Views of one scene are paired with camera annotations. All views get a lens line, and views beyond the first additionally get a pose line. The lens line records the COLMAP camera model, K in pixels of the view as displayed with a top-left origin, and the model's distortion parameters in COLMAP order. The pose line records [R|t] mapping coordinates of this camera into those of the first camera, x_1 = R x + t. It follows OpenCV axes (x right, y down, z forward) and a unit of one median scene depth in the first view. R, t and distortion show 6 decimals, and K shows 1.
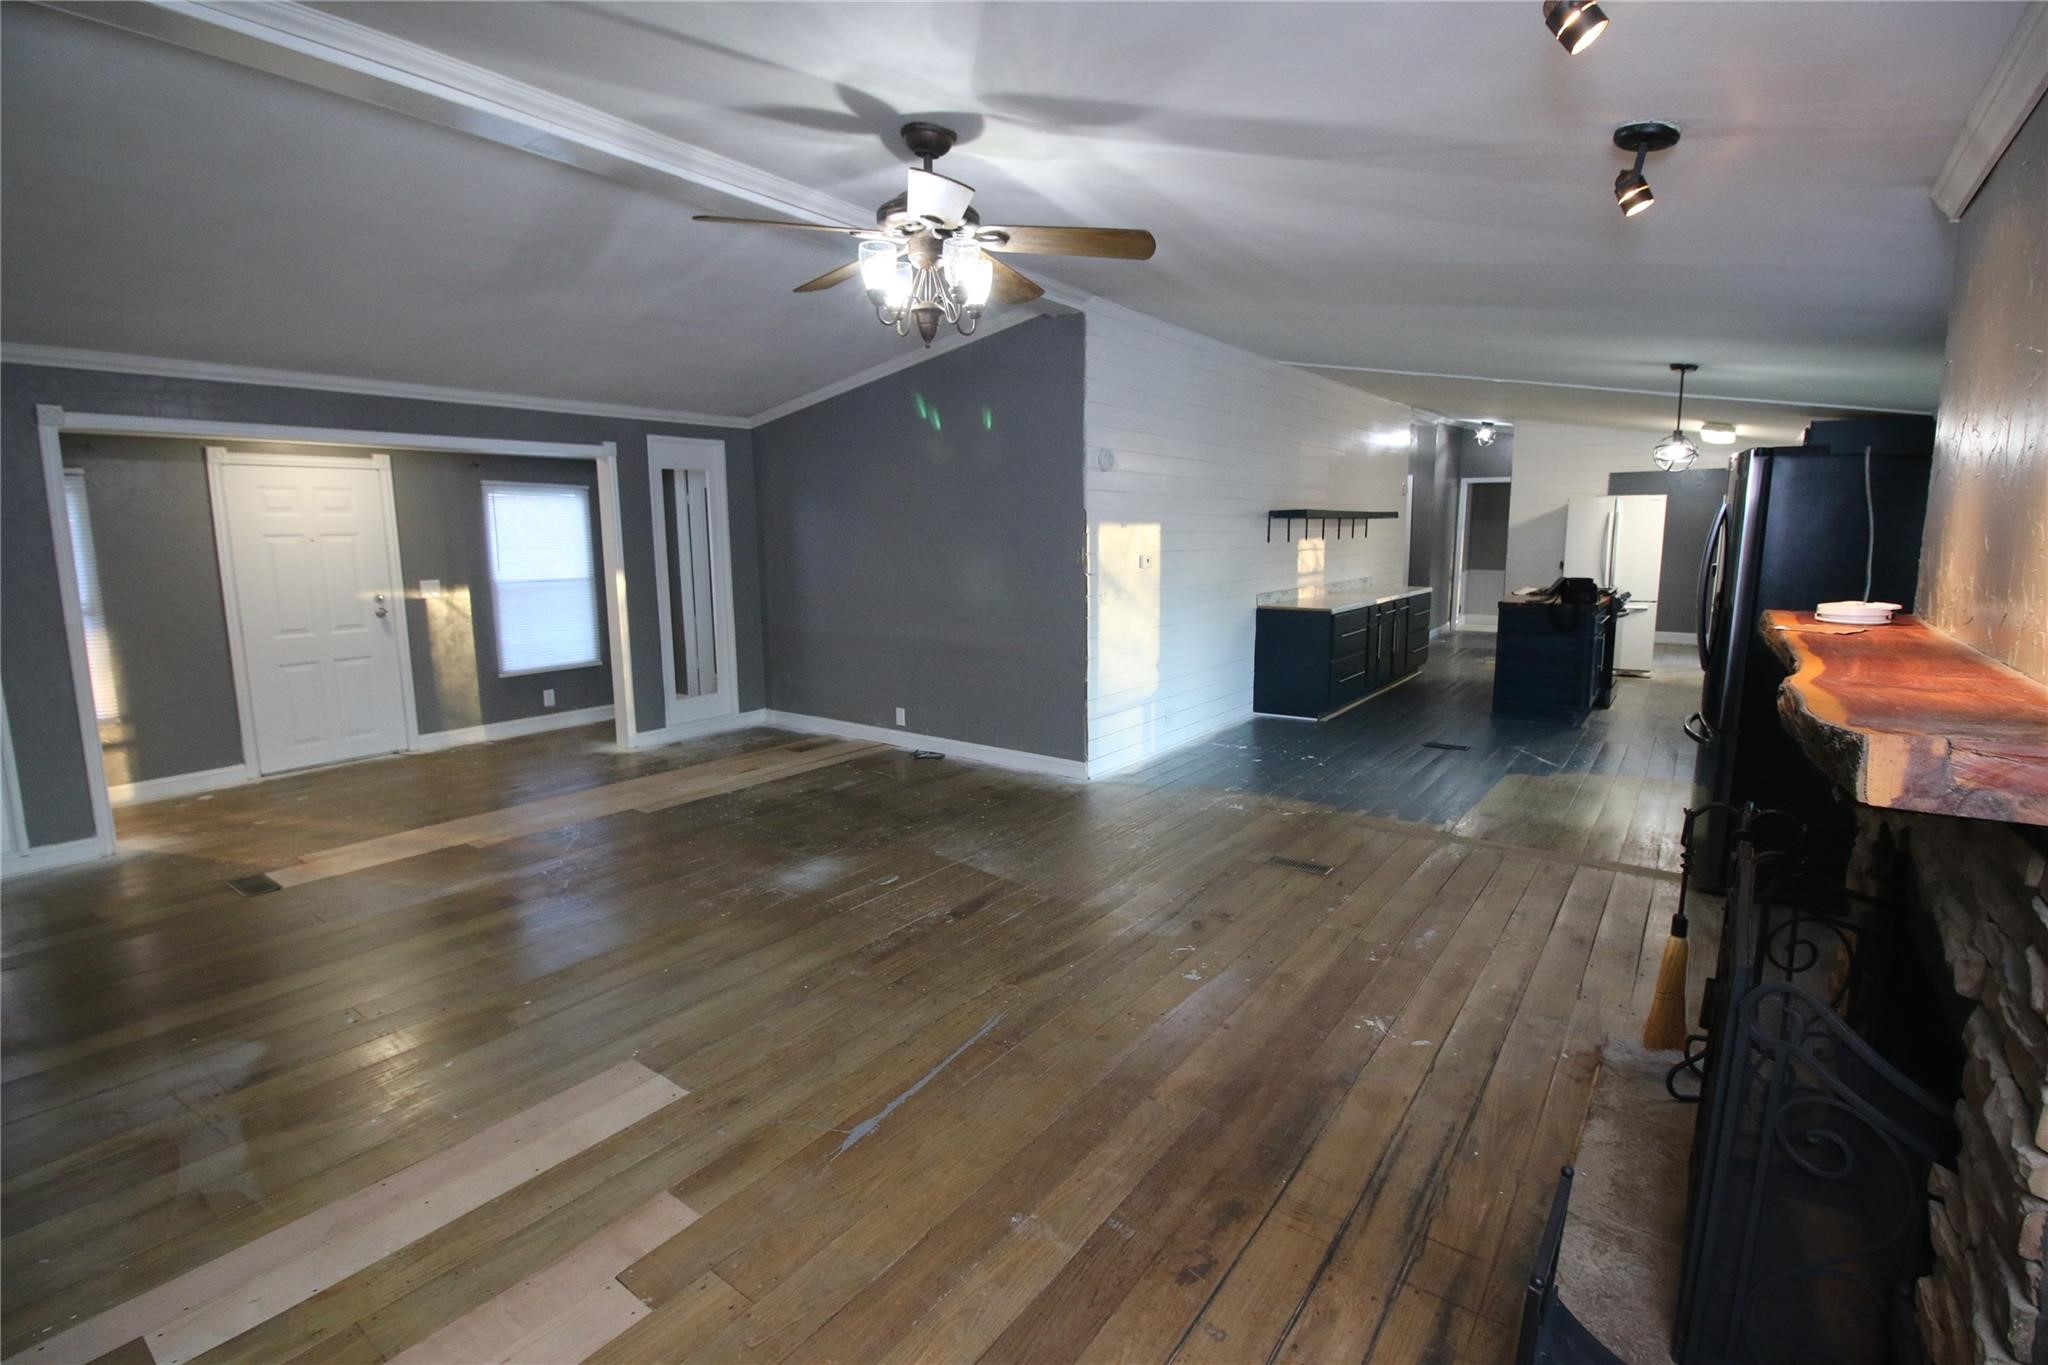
lens RADIAL K [[940.2, 0, 1015.1], [0, 940.2, 669.7], [0, 0, 1]] dist [-0.002536, -0.013086]
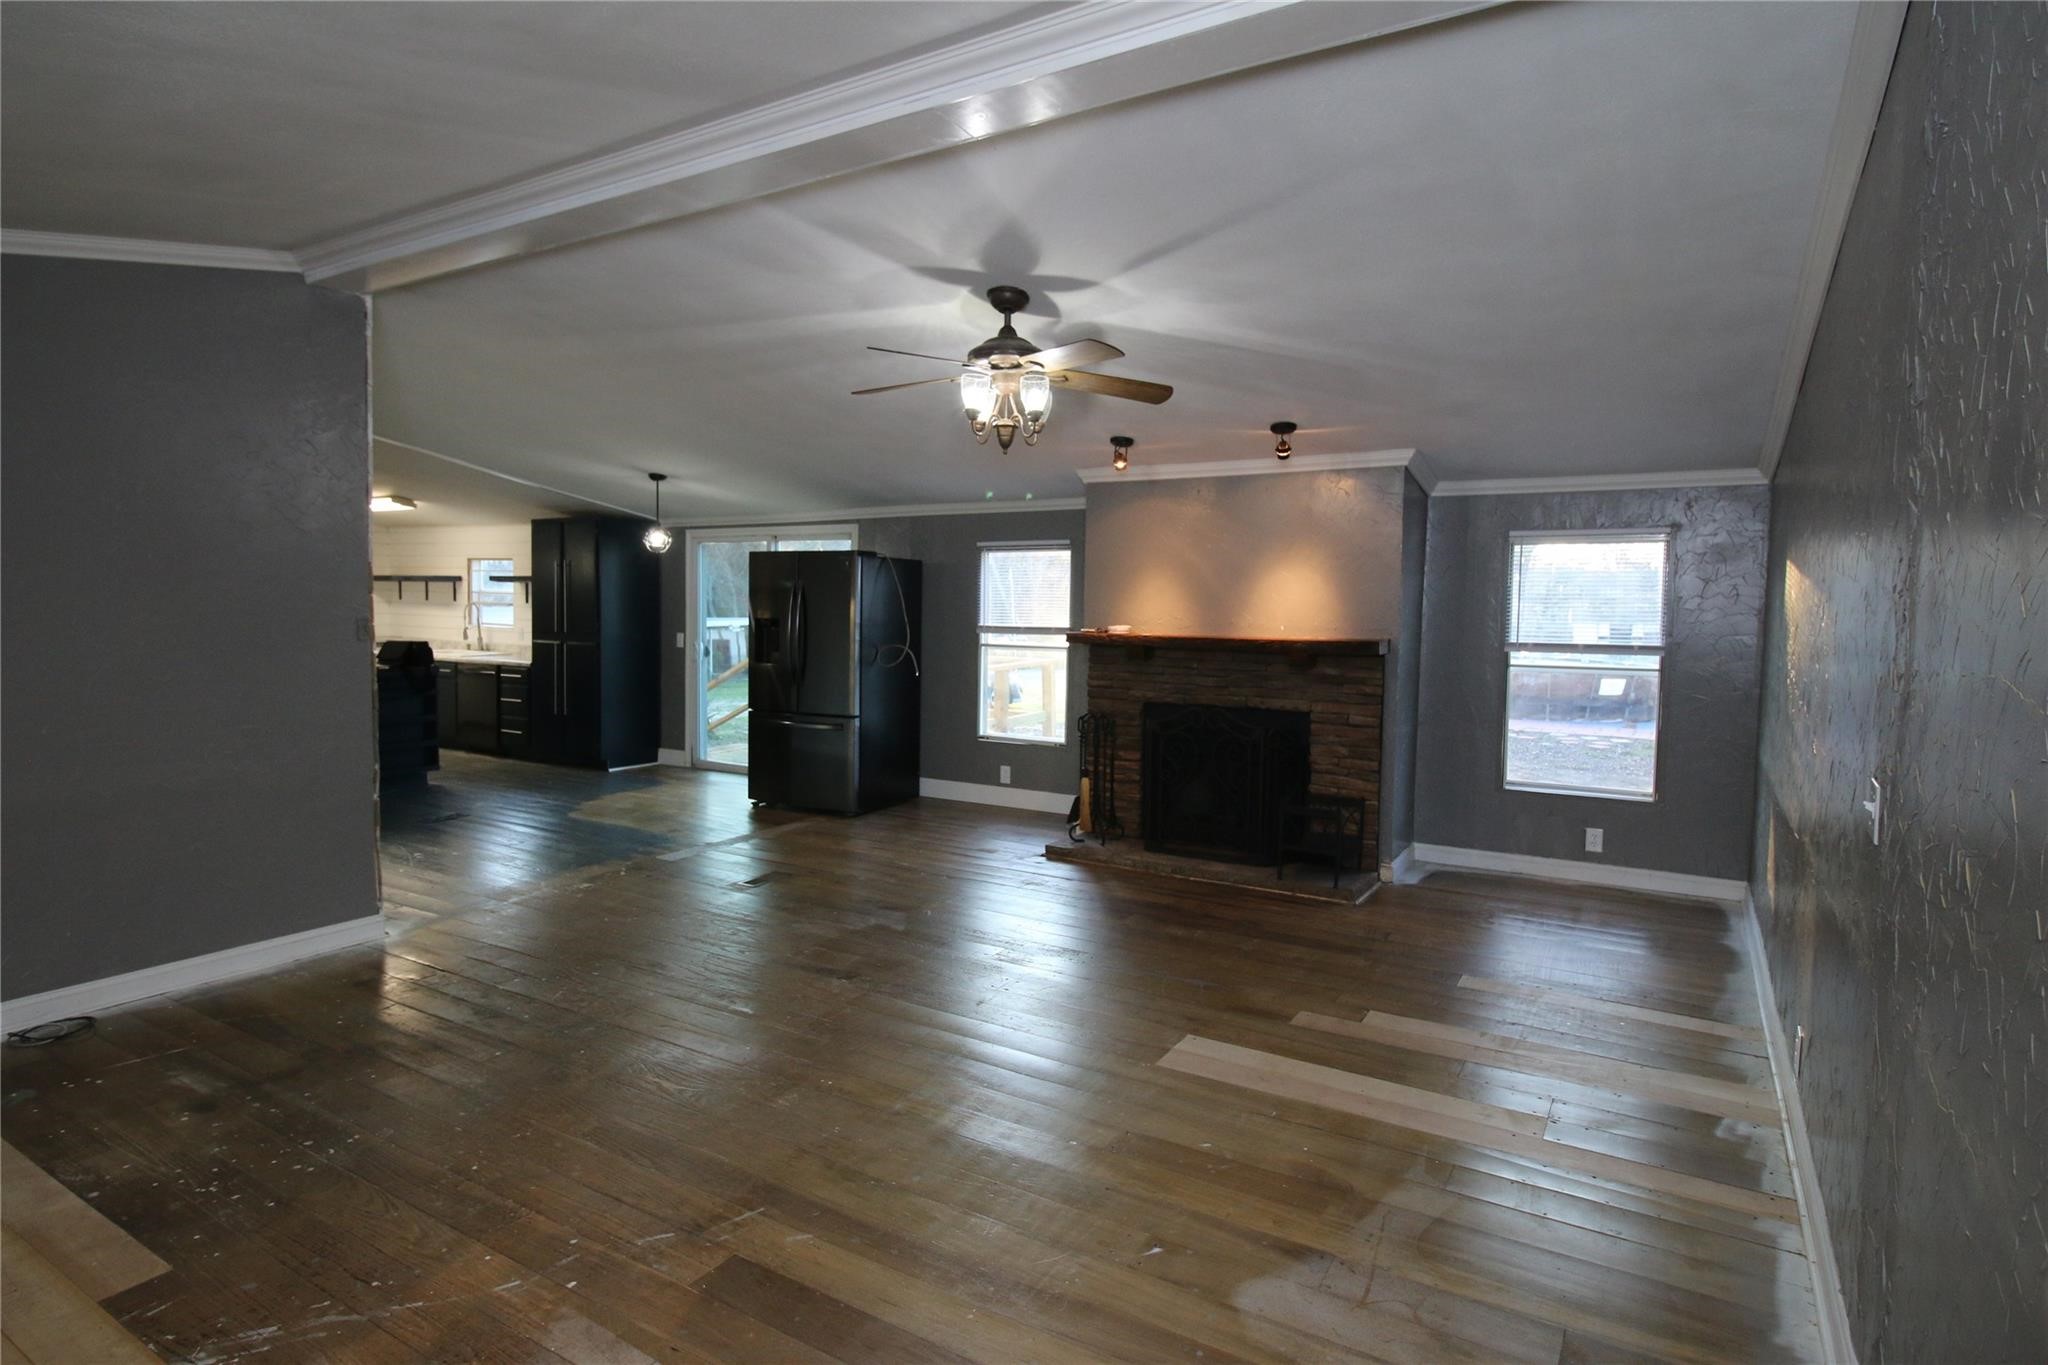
lens RADIAL K [[1088.8, 0, 1005.3], [0, 1088.8, 669.9], [0, 0, 1]] dist [-0.002010, -0.000894]
pose [[-0.090639, -0.061207, 0.994001, -1.154928], [0.137378, 0.987799, 0.073352, -0.118085], [-0.986363, 0.143202, -0.081124, 0.847118]]
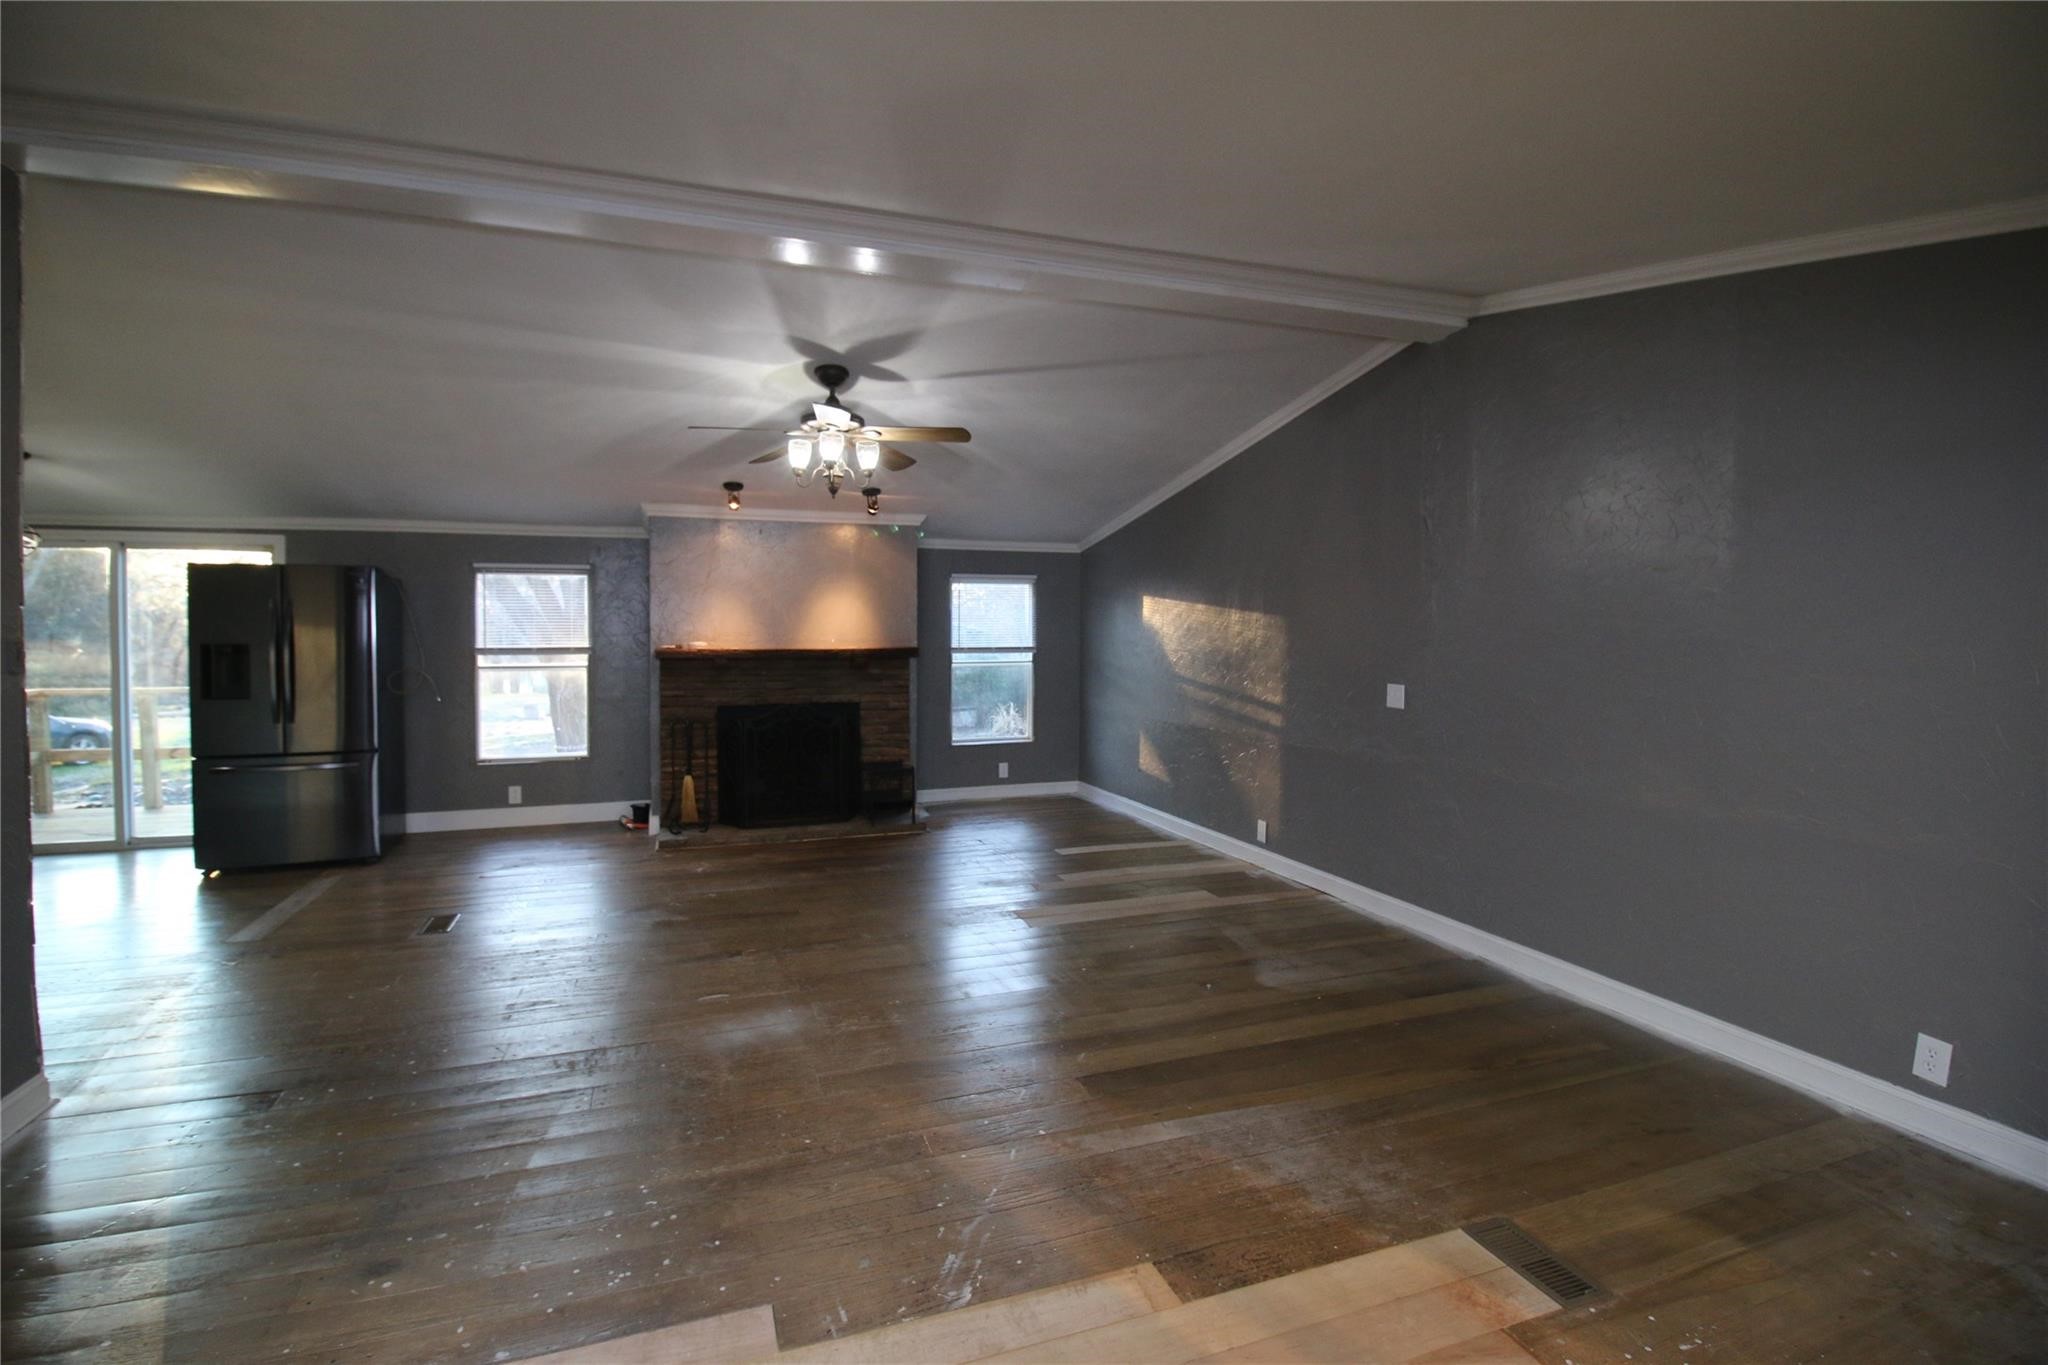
lens RADIAL K [[940.2, 0, 1015.1], [0, 940.2, 669.7], [0, 0, 1]] dist [-0.002536, -0.013086]
pose [[-0.836634, -0.016462, 0.547515, -0.897012], [0.084854, 0.983587, 0.159235, -0.207613], [-0.541150, 0.179680, -0.821506, 1.601014]]
